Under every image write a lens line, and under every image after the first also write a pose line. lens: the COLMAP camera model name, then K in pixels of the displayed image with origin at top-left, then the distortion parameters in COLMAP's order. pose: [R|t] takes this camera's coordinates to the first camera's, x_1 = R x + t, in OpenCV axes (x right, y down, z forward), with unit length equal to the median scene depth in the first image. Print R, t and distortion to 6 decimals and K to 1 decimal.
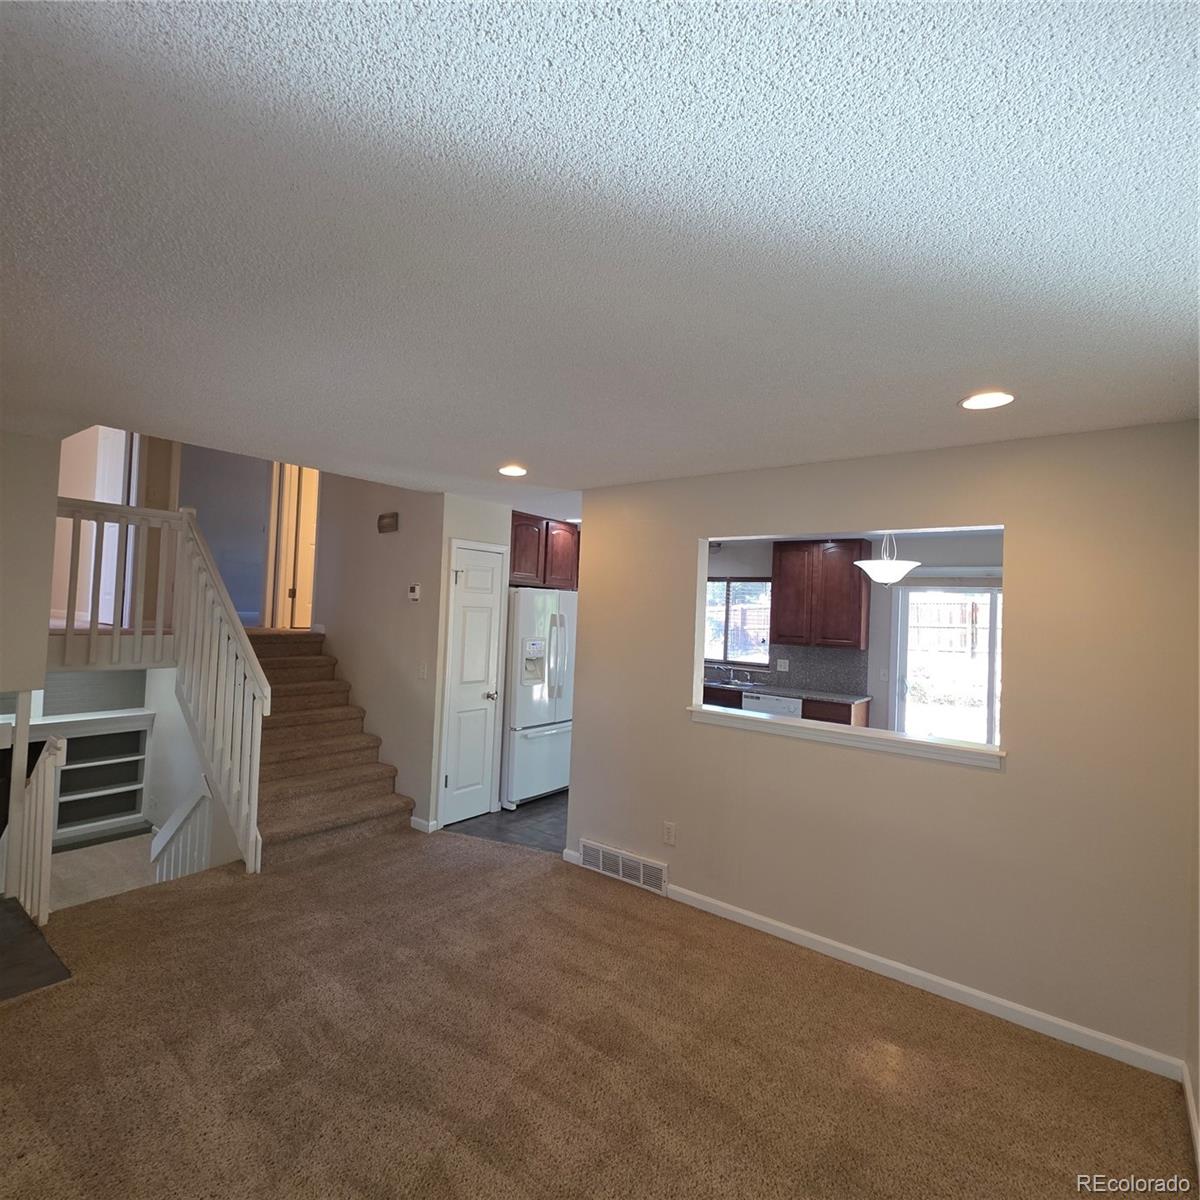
lens RADIAL K [[636.8, 0, 611.4], [0, 636.8, 598.8], [0, 0, 1]] dist [0.019660, -0.002548]
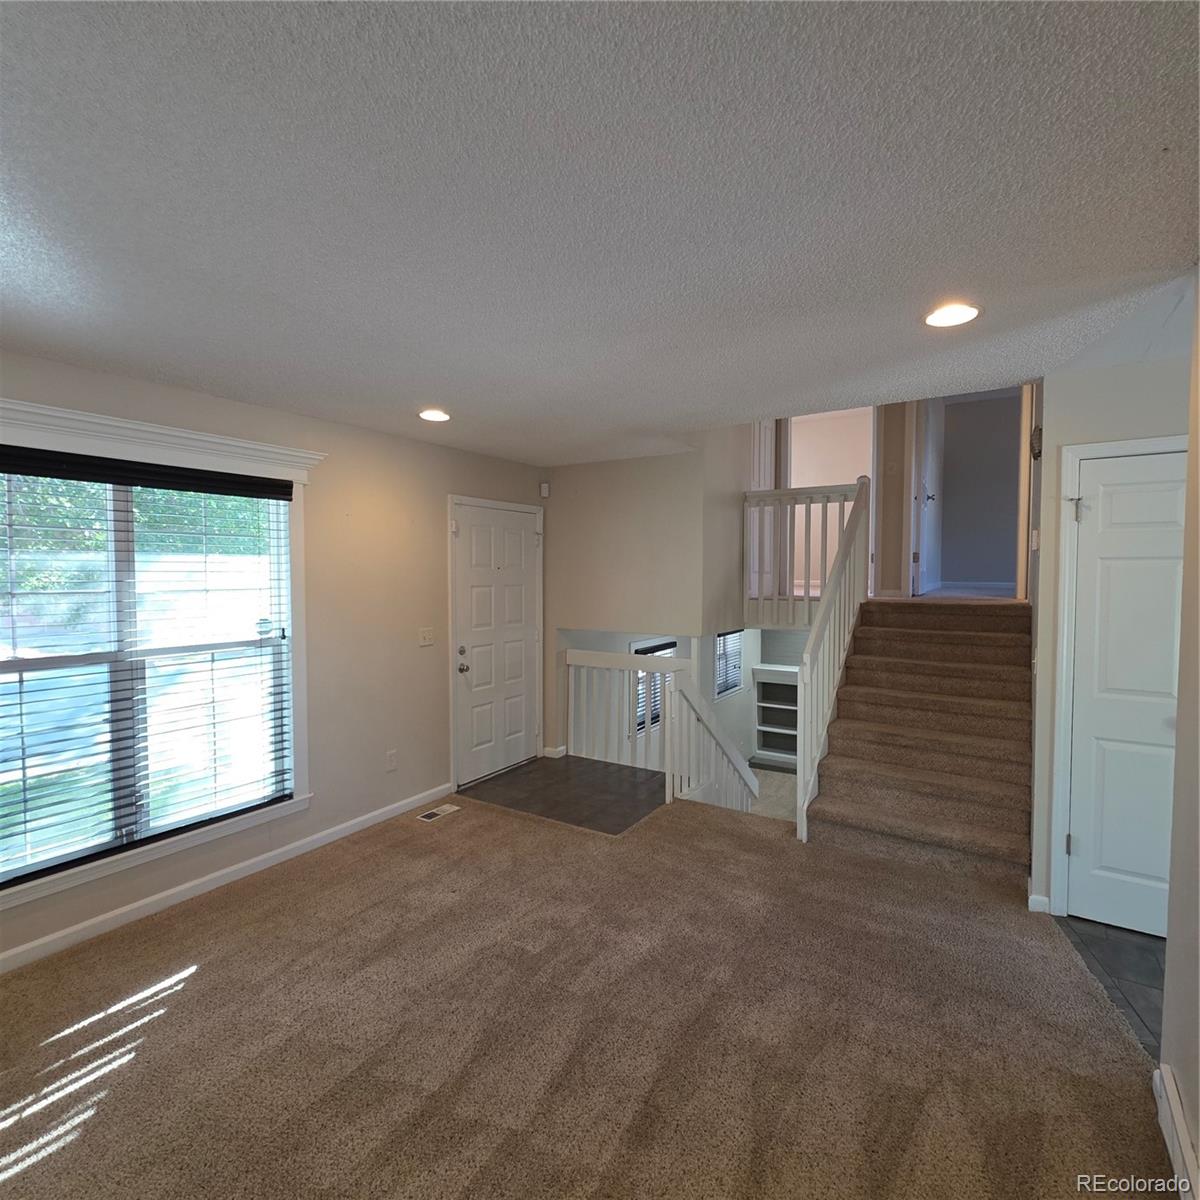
lens RADIAL K [[636.8, 0, 611.1], [0, 636.8, 604.2], [0, 0, 1]] dist [0.019660, -0.002548]
pose [[0.079119, 0.012302, -0.996789, 0.388707], [0.027546, 0.999515, 0.014522, 0.040446], [0.996485, -0.028607, 0.078741, 0.628336]]
